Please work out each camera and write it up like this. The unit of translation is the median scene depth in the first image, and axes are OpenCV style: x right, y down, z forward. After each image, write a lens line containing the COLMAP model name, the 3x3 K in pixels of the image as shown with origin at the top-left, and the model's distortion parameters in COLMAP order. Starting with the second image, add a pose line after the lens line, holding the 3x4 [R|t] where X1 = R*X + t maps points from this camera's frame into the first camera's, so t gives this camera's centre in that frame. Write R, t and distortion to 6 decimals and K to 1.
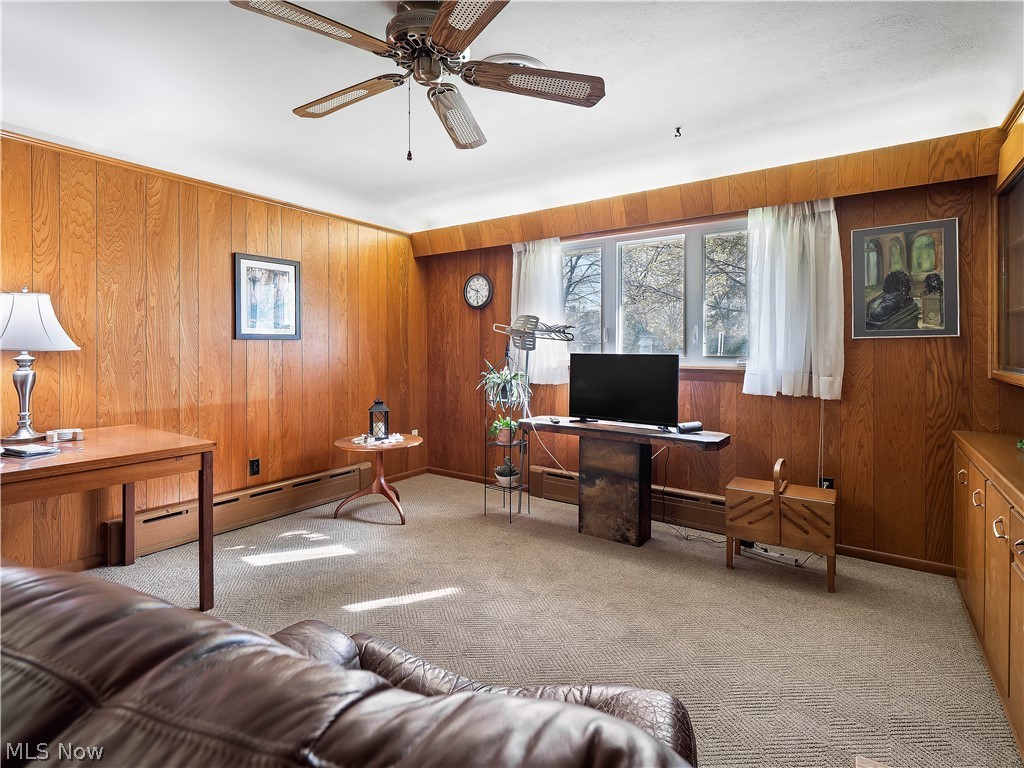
lens RADIAL K [[496.9, 0, 503.2], [0, 496.9, 349.6], [0, 0, 1]] dist [0.005948, -0.006626]
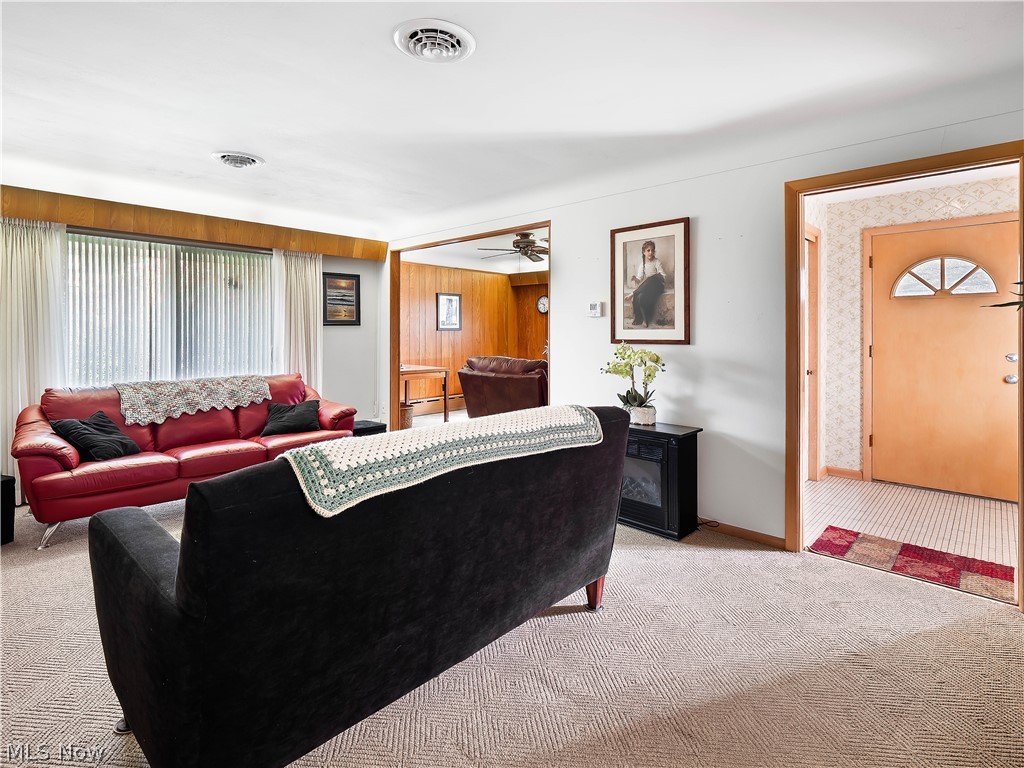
lens RADIAL K [[496.9, 0, 517.1], [0, 496.9, 341.0], [0, 0, 1]] dist [0.005948, -0.006626]
pose [[0.991677, 0.005017, -0.128654, 0.124735], [-0.002752, 0.999838, 0.017778, -0.014027], [0.128722, -0.017276, 0.991530, -1.232305]]
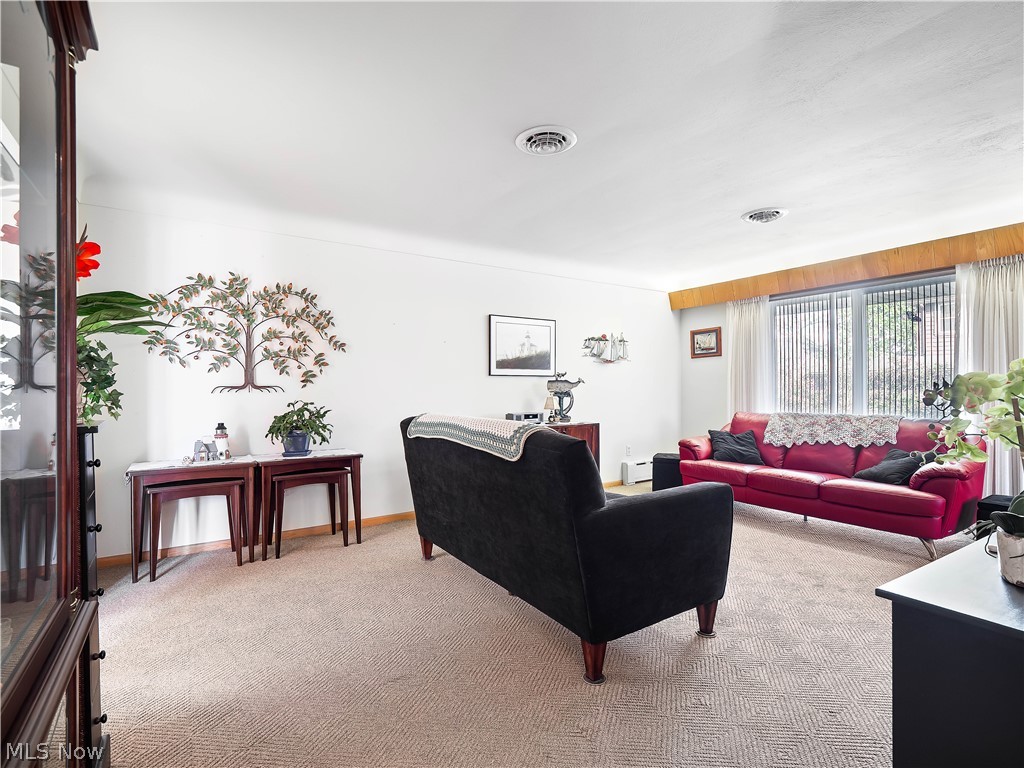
lens RADIAL K [[496.9, 0, 507.8], [0, 496.9, 383.2], [0, 0, 1]] dist [0.005948, -0.006626]
pose [[-0.374690, -0.003706, -0.927143, 0.691462], [0.005659, 0.999964, -0.006284, 0.024033], [0.927133, -0.007601, -0.374656, -0.449050]]
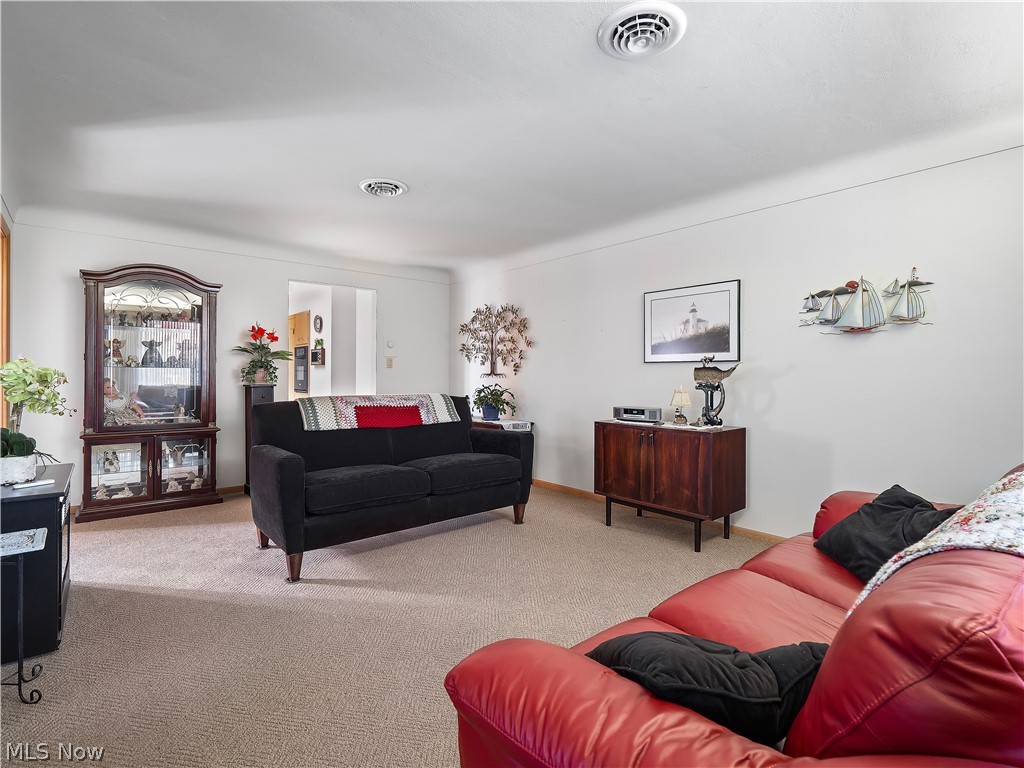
lens RADIAL K [[496.9, 0, 518.9], [0, 496.9, 377.1], [0, 0, 1]] dist [0.005948, -0.006626]
pose [[-0.966482, -0.003579, 0.256709, -0.558537], [-0.002502, 0.999987, 0.004522, 0.023804], [-0.256722, 0.003728, -0.966478, 0.222984]]
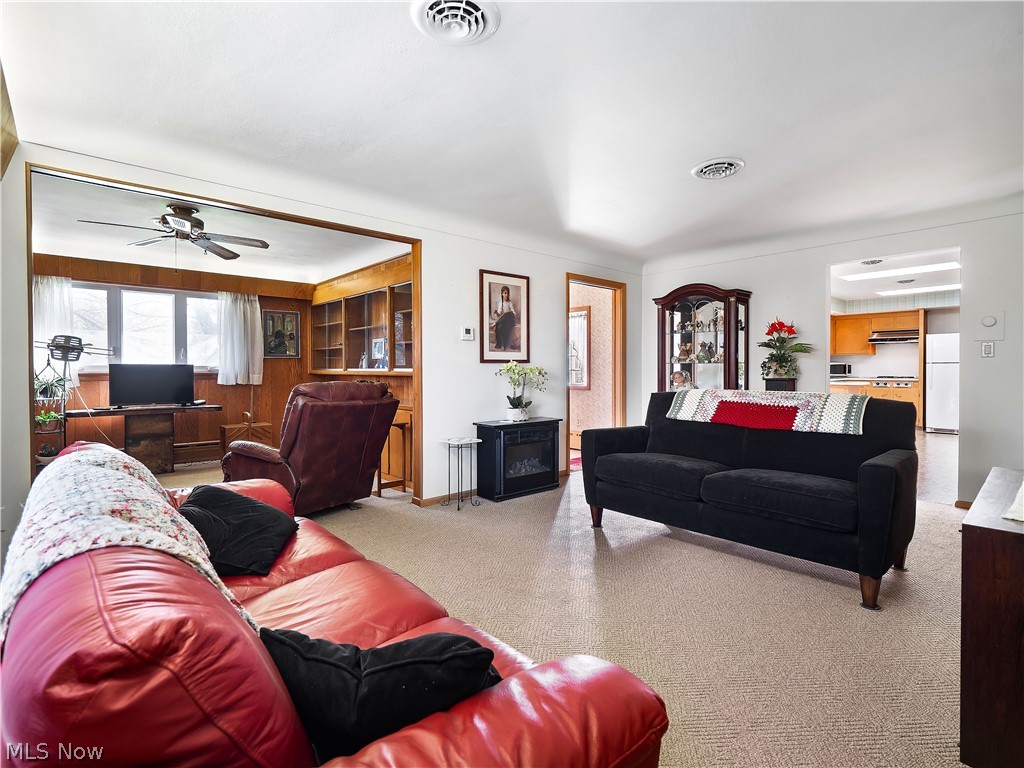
lens RADIAL K [[496.9, 0, 508.4], [0, 496.9, 376.2], [0, 0, 1]] dist [0.005948, -0.006626]
pose [[0.231152, -0.016311, 0.972781, -1.054060], [0.001872, 0.999865, 0.016321, 0.023292], [-0.972916, -0.001951, 0.231151, -0.516490]]
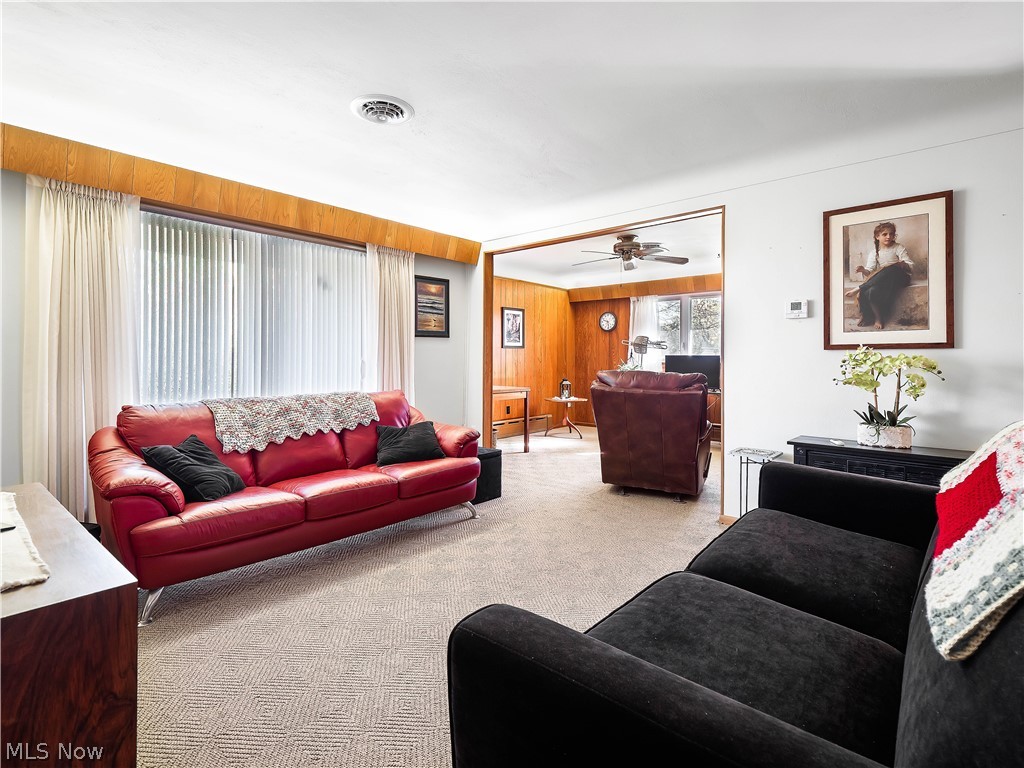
lens RADIAL K [[496.9, 0, 520.8], [0, 496.9, 361.2], [0, 0, 1]] dist [0.005948, -0.006626]
pose [[0.995774, 0.003793, -0.091758, -0.264389], [-0.003643, 0.999992, 0.001799, 0.030113], [0.091764, -0.001457, 0.995780, -1.070779]]
